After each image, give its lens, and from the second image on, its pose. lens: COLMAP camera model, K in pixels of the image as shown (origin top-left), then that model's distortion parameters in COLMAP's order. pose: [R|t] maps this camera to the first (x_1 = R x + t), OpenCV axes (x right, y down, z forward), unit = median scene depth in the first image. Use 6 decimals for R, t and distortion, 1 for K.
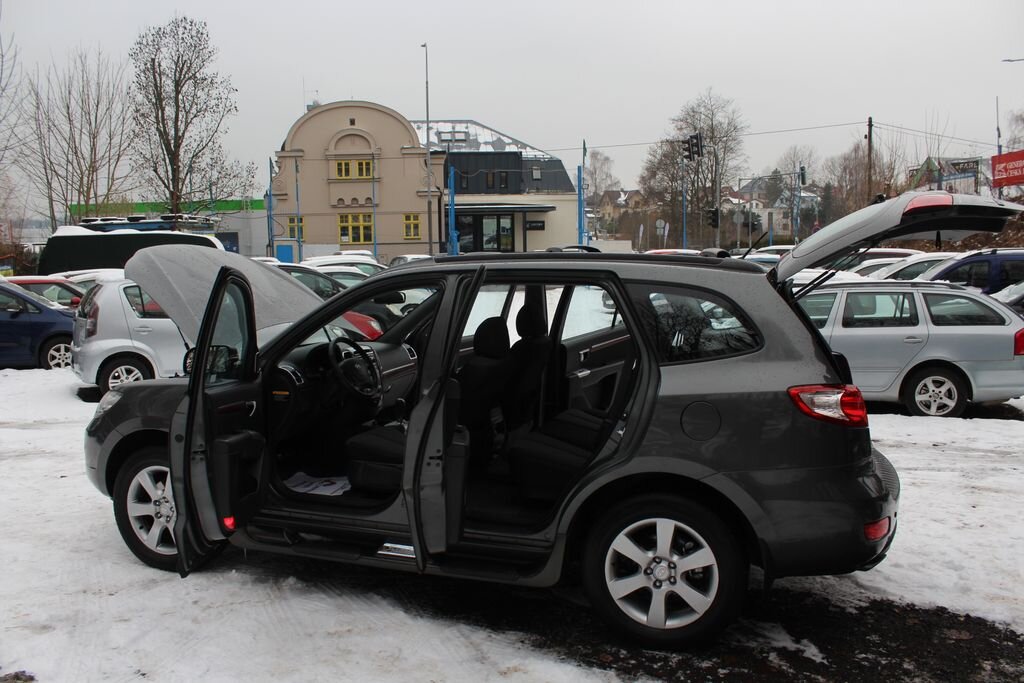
lens RADIAL K [[847.5, 0, 513.1], [0, 847.5, 344.7], [0, 0, 1]] dist [-0.166180, 0.148562]
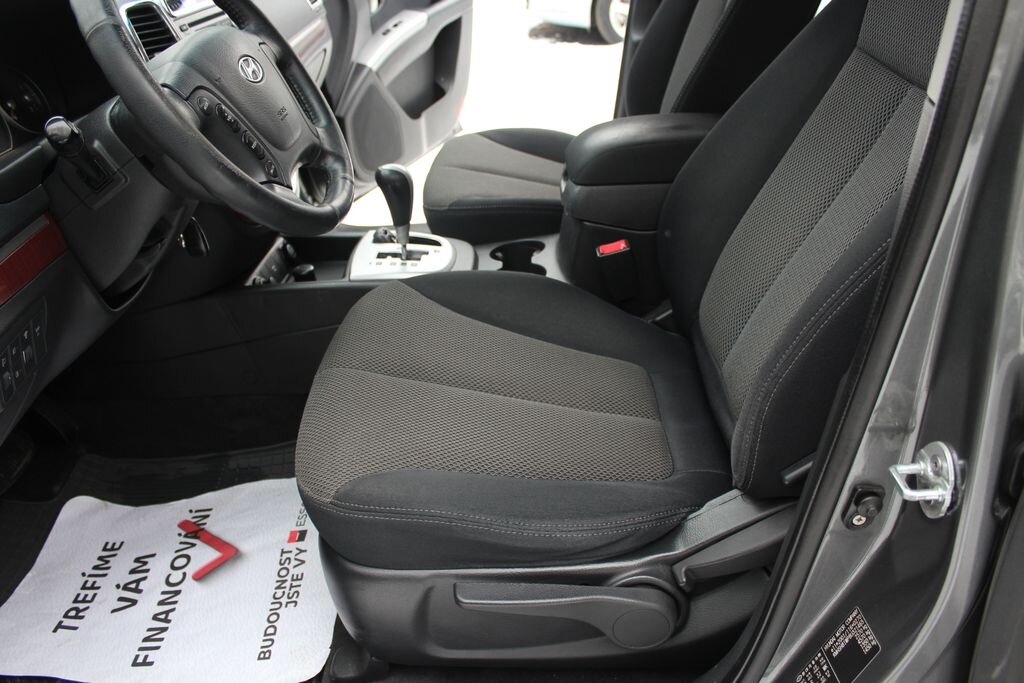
lens RADIAL K [[847.5, 0, 513.1], [0, 847.5, 344.7], [0, 0, 1]] dist [-0.166180, 0.148562]
pose [[0.947063, -0.203697, 0.248153, -0.065798], [0.083222, 0.902285, 0.423031, 0.002555], [-0.310075, -0.379985, 0.871473, 0.279464]]
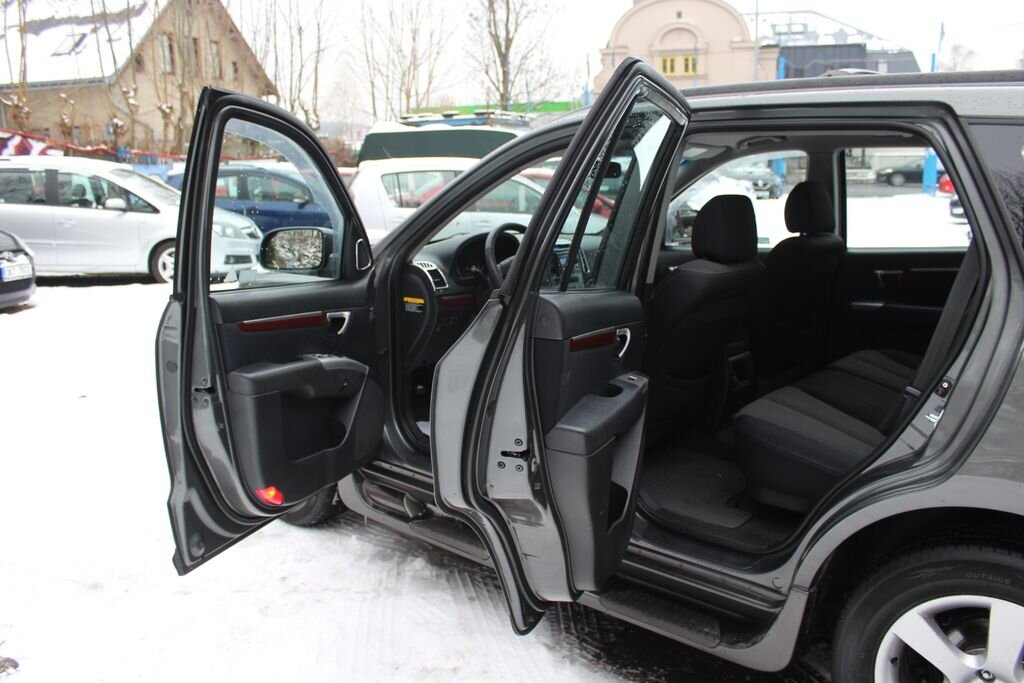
lens RADIAL K [[844.7, 0, 513.7], [0, 844.7, 340.9], [0, 0, 1]] dist [-0.167388, 0.148199]
pose [[0.926611, 0.075481, -0.368367, 0.019894], [-0.035459, 0.992820, 0.114241, 0.002663], [0.374345, -0.092795, 0.922635, 0.127806]]
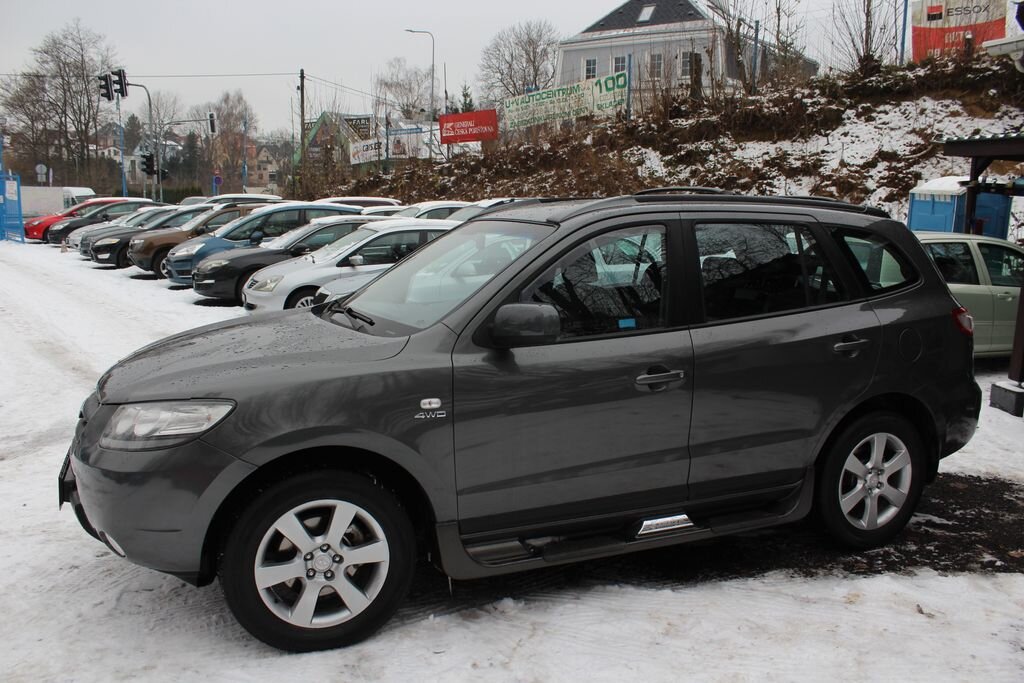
lens RADIAL K [[847.5, 0, 513.1], [0, 847.5, 344.7], [0, 0, 1]] dist [-0.166180, 0.148562]
pose [[0.740441, -0.090229, 0.666038, -0.256808], [0.050480, 0.995615, 0.078758, -0.007498], [-0.670223, -0.024694, 0.741748, 0.137871]]
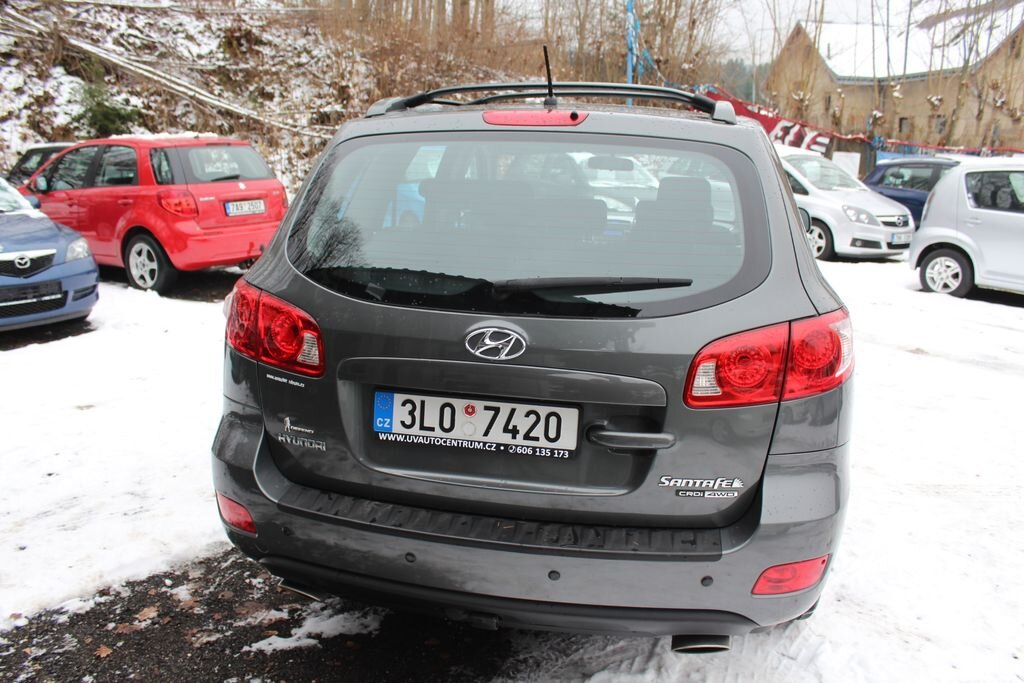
lens RADIAL K [[847.5, 0, 513.1], [0, 847.5, 344.7], [0, 0, 1]] dist [-0.166180, 0.148562]
pose [[0.128760, 0.229490, -0.964757, 0.285511], [-0.109468, 0.970199, 0.216174, -0.018989], [0.985615, 0.077775, 0.150045, 0.293087]]
